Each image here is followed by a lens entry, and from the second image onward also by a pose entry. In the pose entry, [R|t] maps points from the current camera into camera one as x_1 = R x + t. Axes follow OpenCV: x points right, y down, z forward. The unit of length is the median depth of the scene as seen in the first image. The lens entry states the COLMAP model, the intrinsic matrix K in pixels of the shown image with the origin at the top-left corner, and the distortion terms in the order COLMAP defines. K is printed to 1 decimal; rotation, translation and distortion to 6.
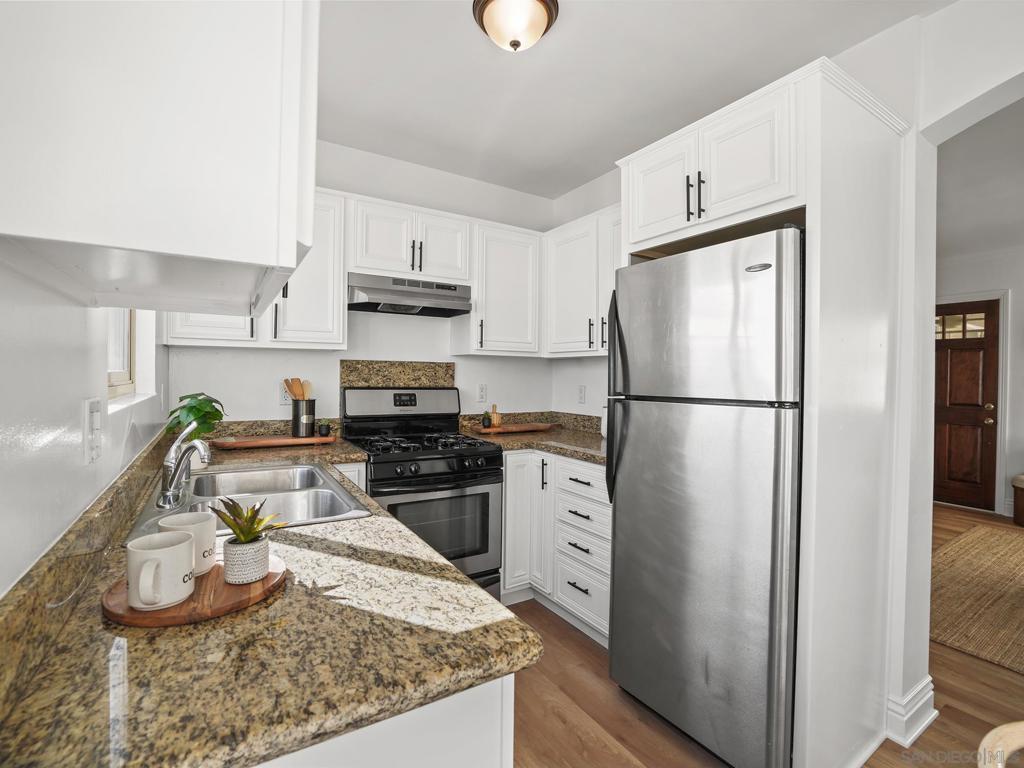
lens RADIAL K [[476.5, 0, 510.5], [0, 476.5, 376.4], [0, 0, 1]] dist [-0.067578, 0.022327]
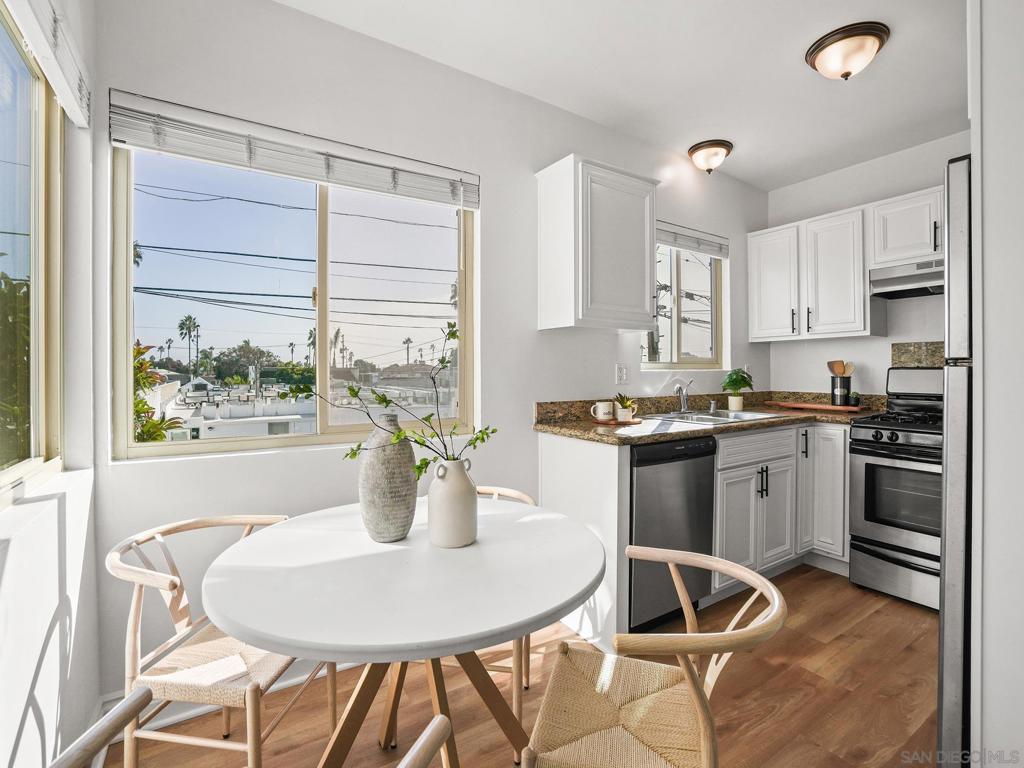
lens RADIAL K [[476.5, 0, 510.5], [0, 476.5, 376.4], [0, 0, 1]] dist [-0.067578, 0.022327]
pose [[0.015413, -0.002004, -0.999879, 0.752498], [0.000487, 0.999998, -0.001996, 0.046667], [0.999881, -0.000456, 0.015414, 0.070024]]
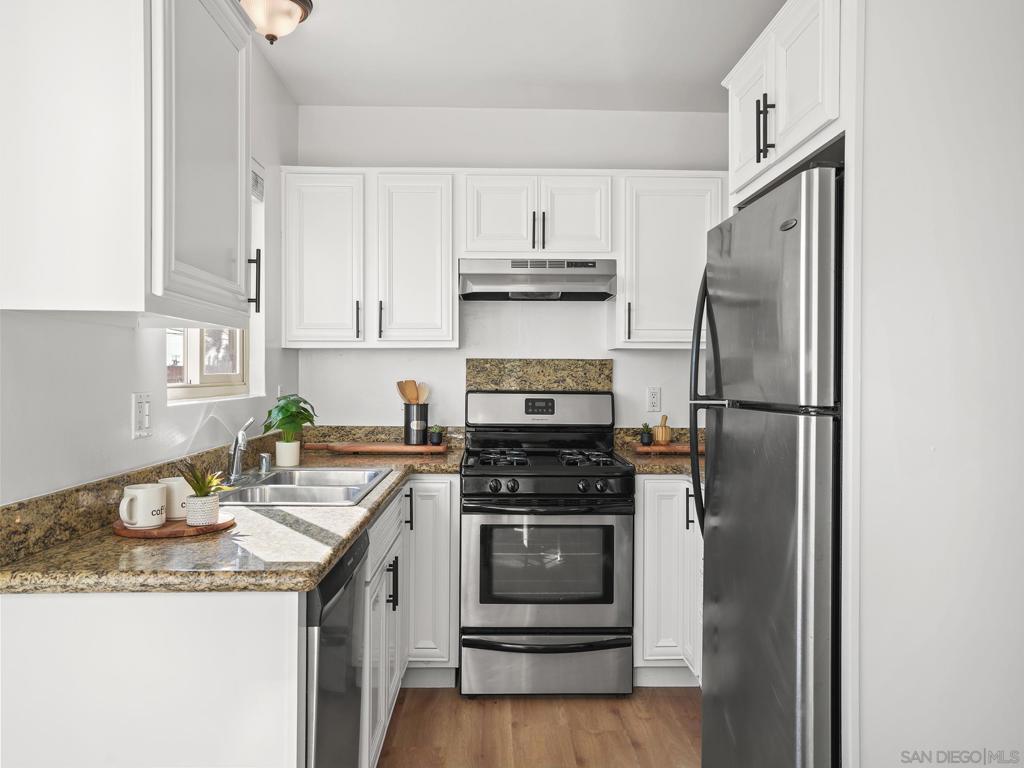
lens RADIAL K [[738.6, 0, 512.0], [0, 738.6, 384.0], [0, 0, 1]] dist [0.001303, 0.003768]
pose [[0.865136, -0.002868, -0.501530, 0.401955], [0.005698, 0.999975, 0.004112, 0.005901], [0.501506, -0.006415, 0.865131, -0.128578]]
